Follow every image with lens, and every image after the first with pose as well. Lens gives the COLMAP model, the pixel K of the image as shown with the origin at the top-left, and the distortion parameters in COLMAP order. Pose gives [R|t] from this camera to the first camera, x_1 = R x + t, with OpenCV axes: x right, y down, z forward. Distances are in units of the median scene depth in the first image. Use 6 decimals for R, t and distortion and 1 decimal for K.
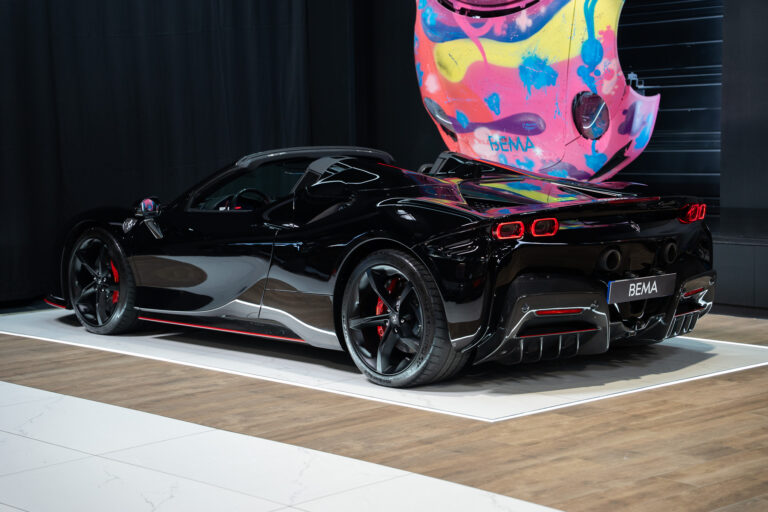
lens RADIAL K [[1449.9, 0, 384.1], [0, 1449.9, 252.3], [0, 0, 1]] dist [0.423281, 0.000000]
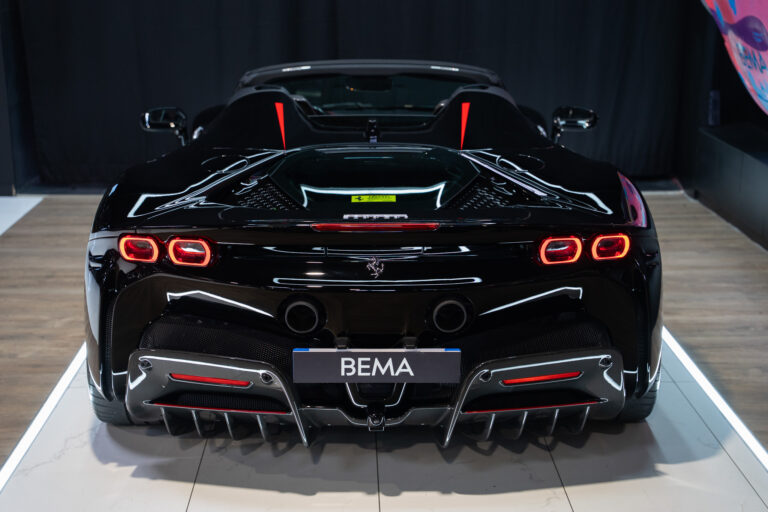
lens RADIAL K [[1284.3, 0, 383.9], [0, 1284.3, 256.4], [0, 0, 1]] dist [0.025075, 0.000000]
pose [[0.705670, 0.183291, -0.684423, 0.539544], [-0.059564, 0.977888, 0.200468, -0.129815], [0.706033, -0.100698, 0.700984, 0.622019]]
